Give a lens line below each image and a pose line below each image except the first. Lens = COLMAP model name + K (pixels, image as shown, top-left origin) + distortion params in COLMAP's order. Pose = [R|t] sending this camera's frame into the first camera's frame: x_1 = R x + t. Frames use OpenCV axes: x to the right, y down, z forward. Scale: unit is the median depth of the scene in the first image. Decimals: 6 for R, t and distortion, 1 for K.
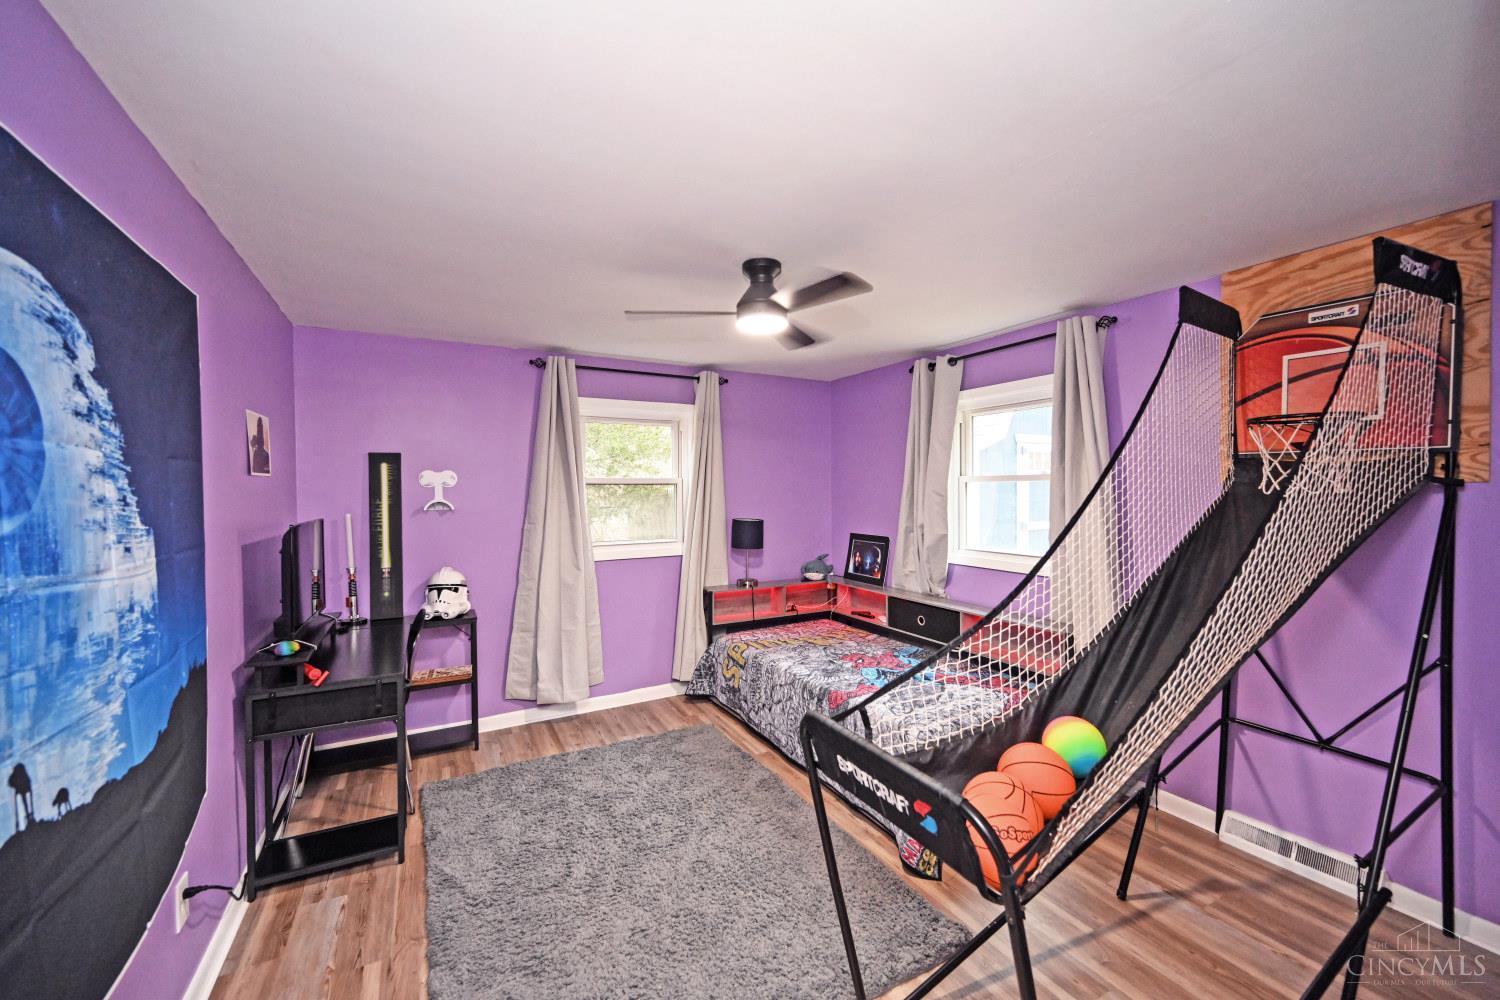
lens RADIAL K [[591.4, 0, 762.0], [0, 591.4, 499.6], [0, 0, 1]] dist [-0.003444, -0.001403]
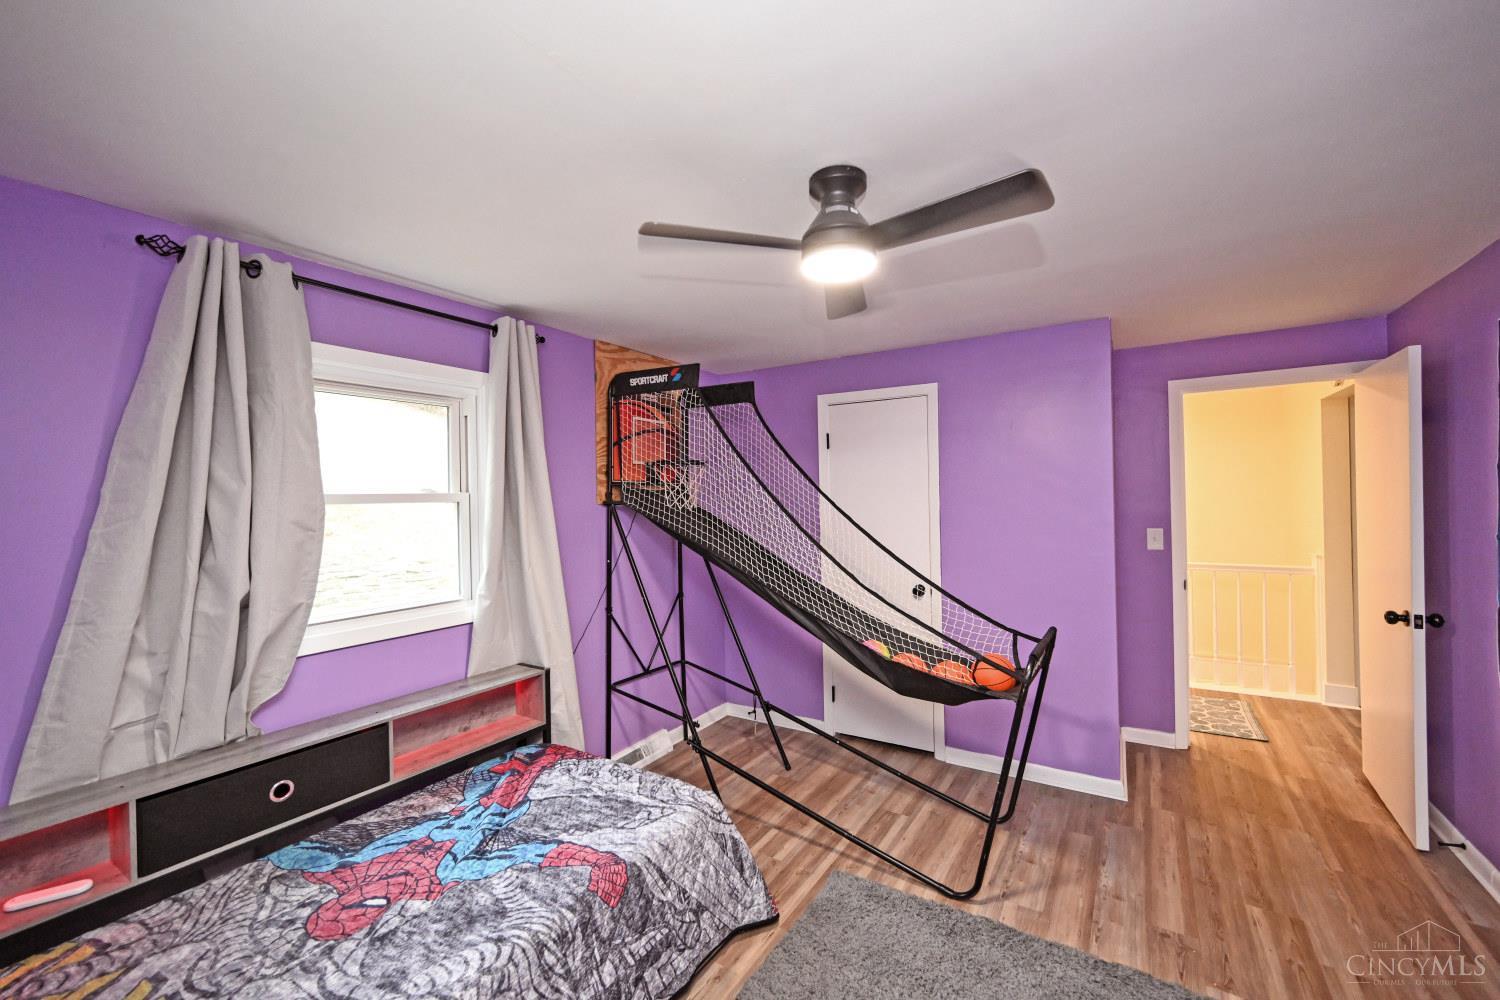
lens RADIAL K [[591.4, 0, 764.6], [0, 591.4, 501.9], [0, 0, 1]] dist [-0.003444, -0.001403]
pose [[-0.465530, 0.009557, 0.884980, -0.359942], [0.042325, 0.999038, 0.011475, -0.021323], [-0.884019, 0.042799, -0.465487, 0.912894]]
